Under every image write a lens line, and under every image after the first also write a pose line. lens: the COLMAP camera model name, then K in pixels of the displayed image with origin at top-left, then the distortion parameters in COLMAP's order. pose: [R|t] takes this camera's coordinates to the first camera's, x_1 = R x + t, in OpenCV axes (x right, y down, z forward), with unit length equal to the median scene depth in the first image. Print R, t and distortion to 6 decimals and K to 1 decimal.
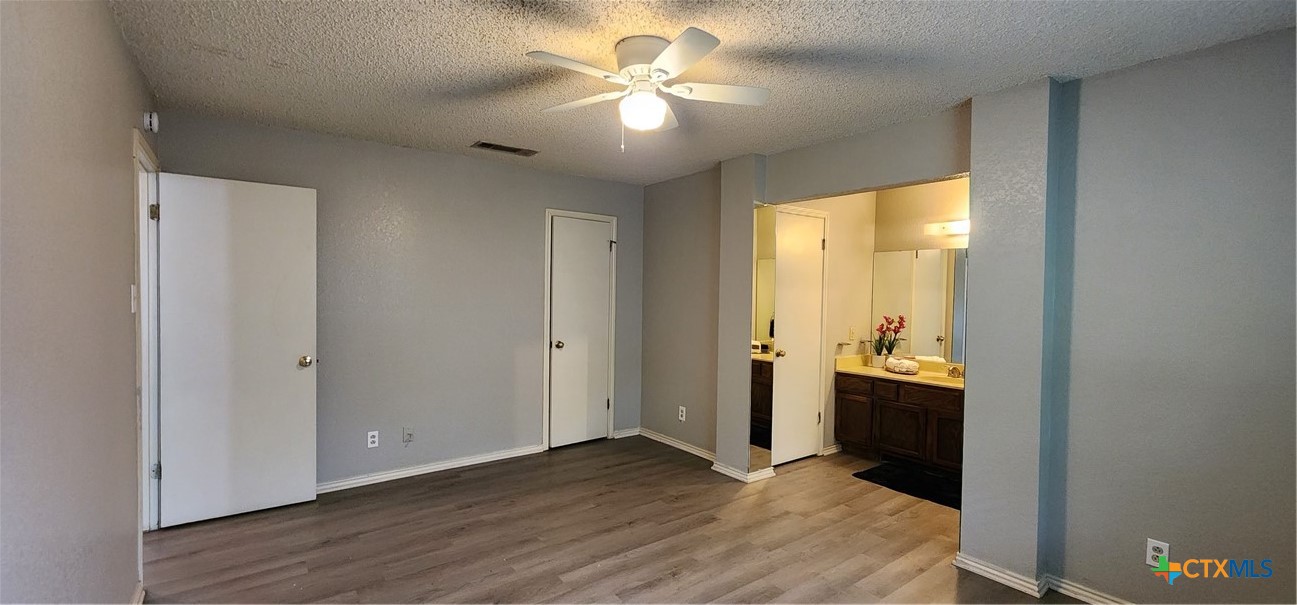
lens RADIAL K [[535.9, 0, 646.1], [0, 535.9, 305.7], [0, 0, 1]] dist [0.001054, 0.000256]
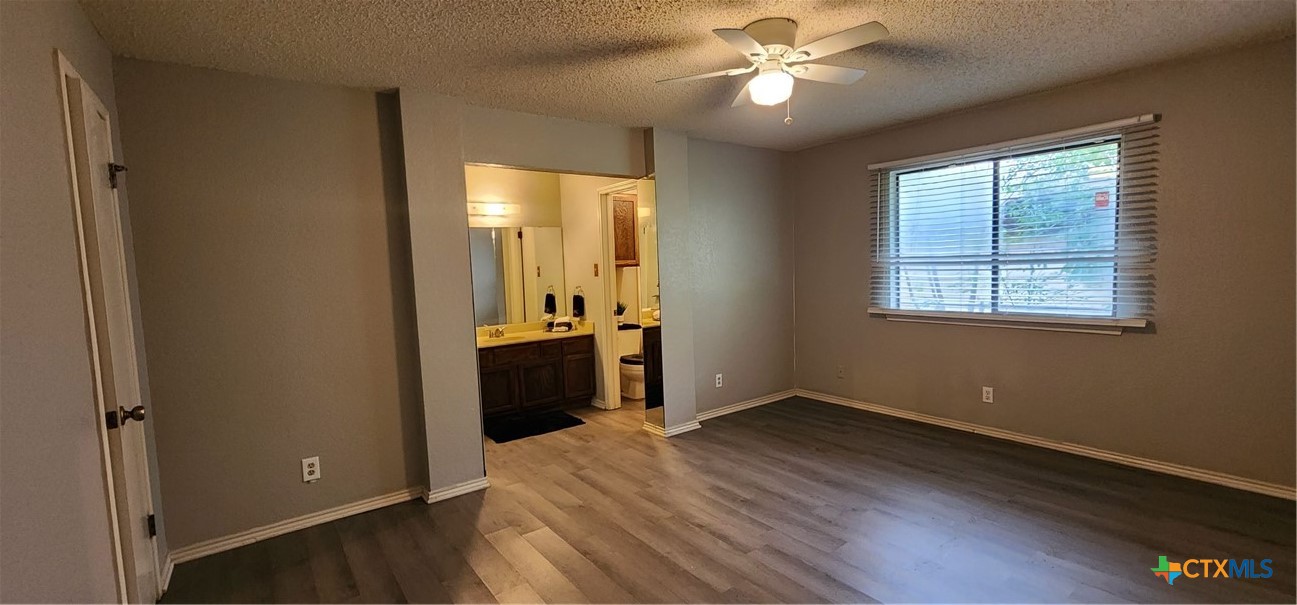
lens RADIAL K [[535.9, 0, 646.1], [0, 535.9, 305.7], [0, 0, 1]] dist [0.001054, 0.000256]
pose [[0.006589, -0.091336, 0.995798, -0.728961], [0.066223, 0.993674, 0.090703, -0.023983], [-0.997783, 0.065347, 0.012596, 0.811443]]
